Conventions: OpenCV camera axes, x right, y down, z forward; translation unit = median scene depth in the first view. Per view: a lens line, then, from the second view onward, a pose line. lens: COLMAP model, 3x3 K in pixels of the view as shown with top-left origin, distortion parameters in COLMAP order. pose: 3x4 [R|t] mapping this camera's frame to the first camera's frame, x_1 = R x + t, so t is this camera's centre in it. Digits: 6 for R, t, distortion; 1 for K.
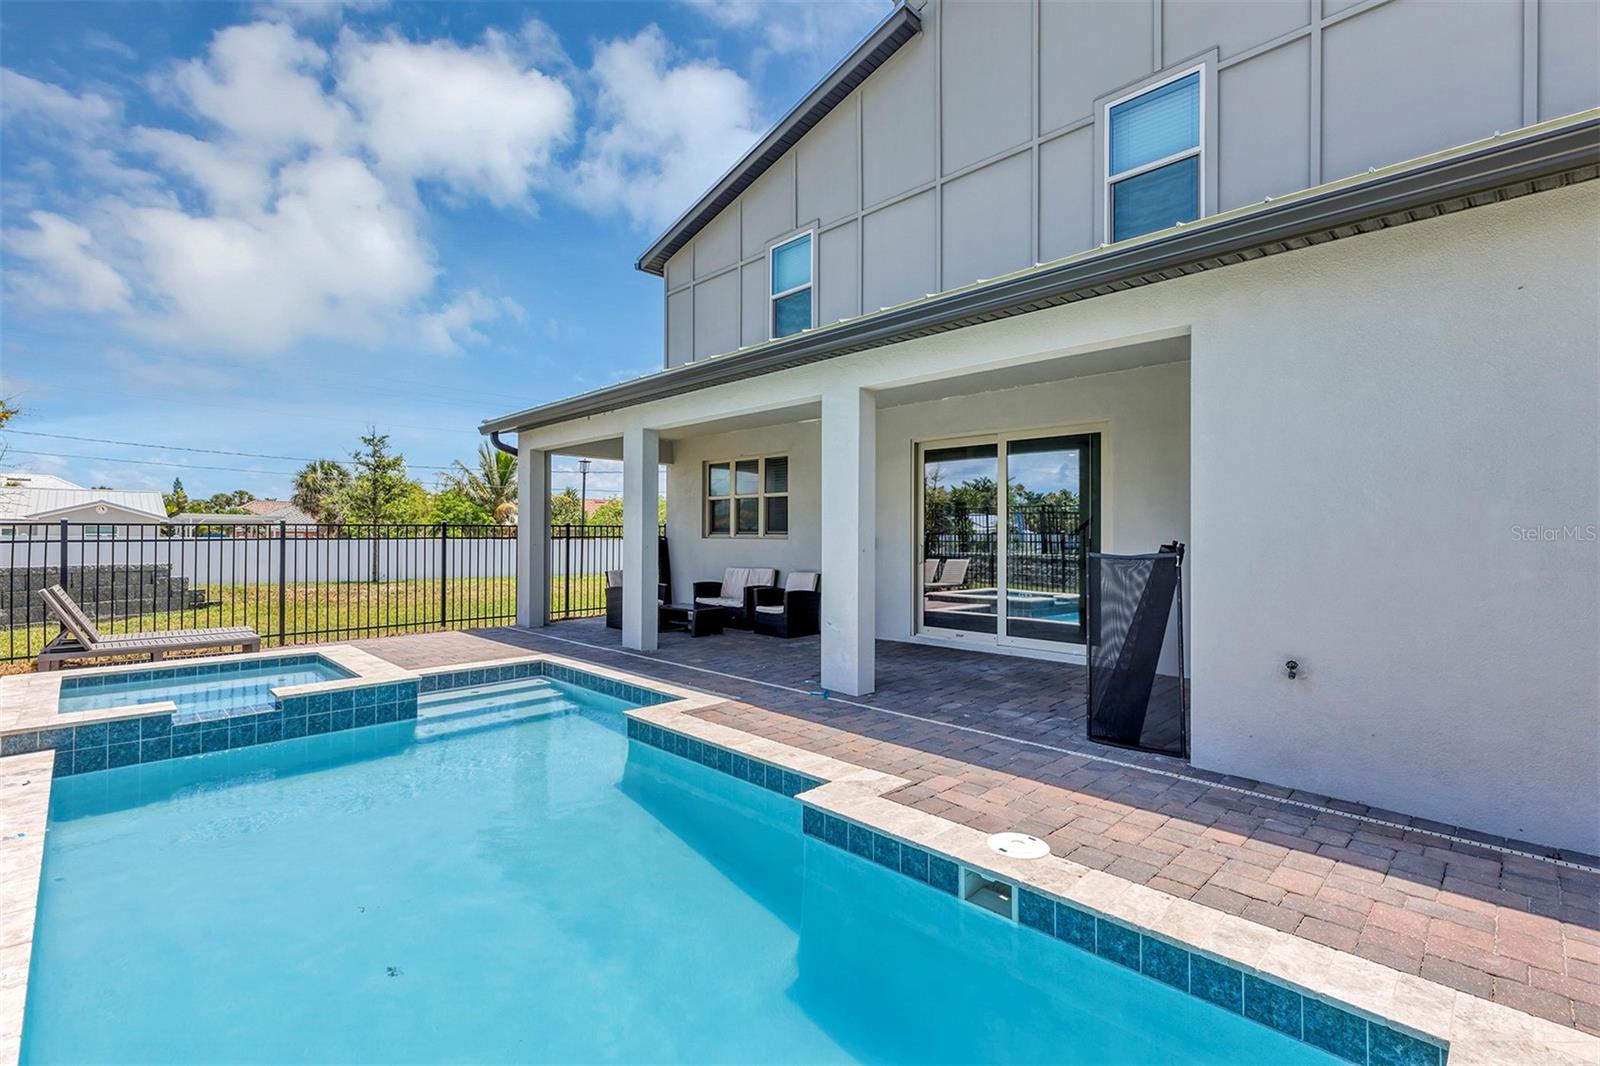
lens RADIAL K [[722.6, 0, 794.1], [0, 722.6, 529.0], [0, 0, 1]] dist [-0.001507, 0.000352]
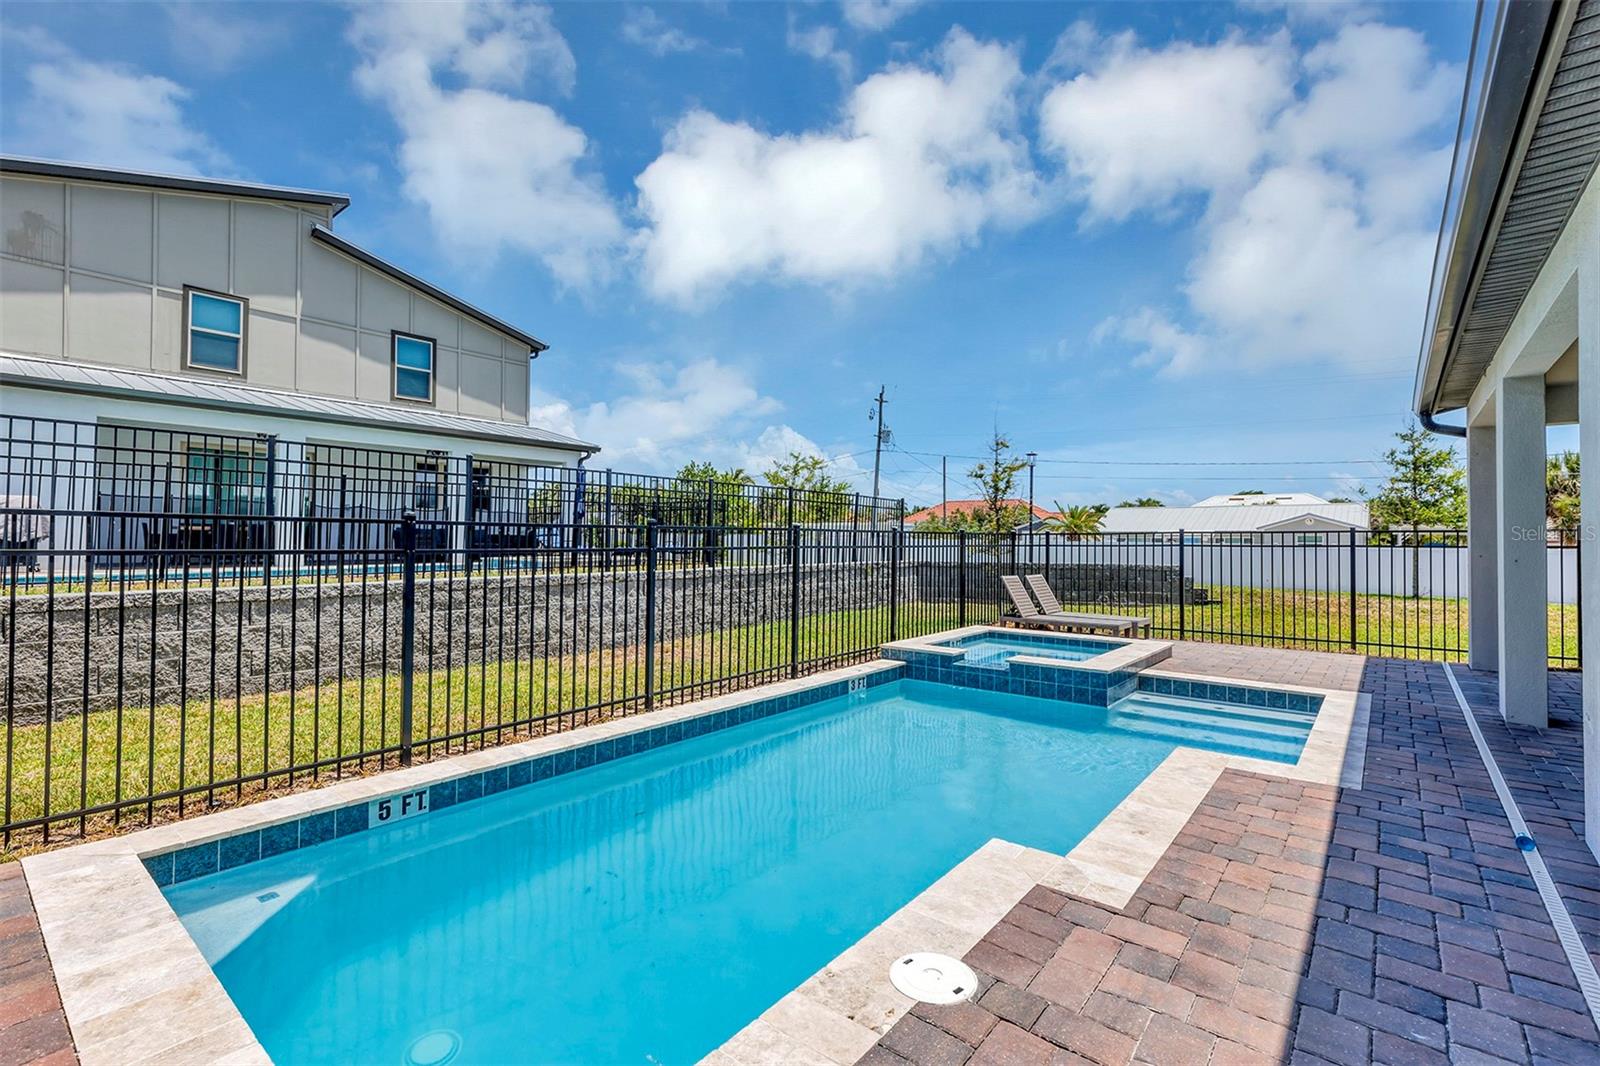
lens RADIAL K [[722.6, 0, 799.4], [0, 722.6, 532.9], [0, 0, 1]] dist [-0.001507, 0.000352]
pose [[0.105116, -0.008936, -0.994420, 0.644127], [0.002076, 0.999959, -0.008767, 0.004707], [0.994458, -0.001143, 0.105130, 0.509704]]
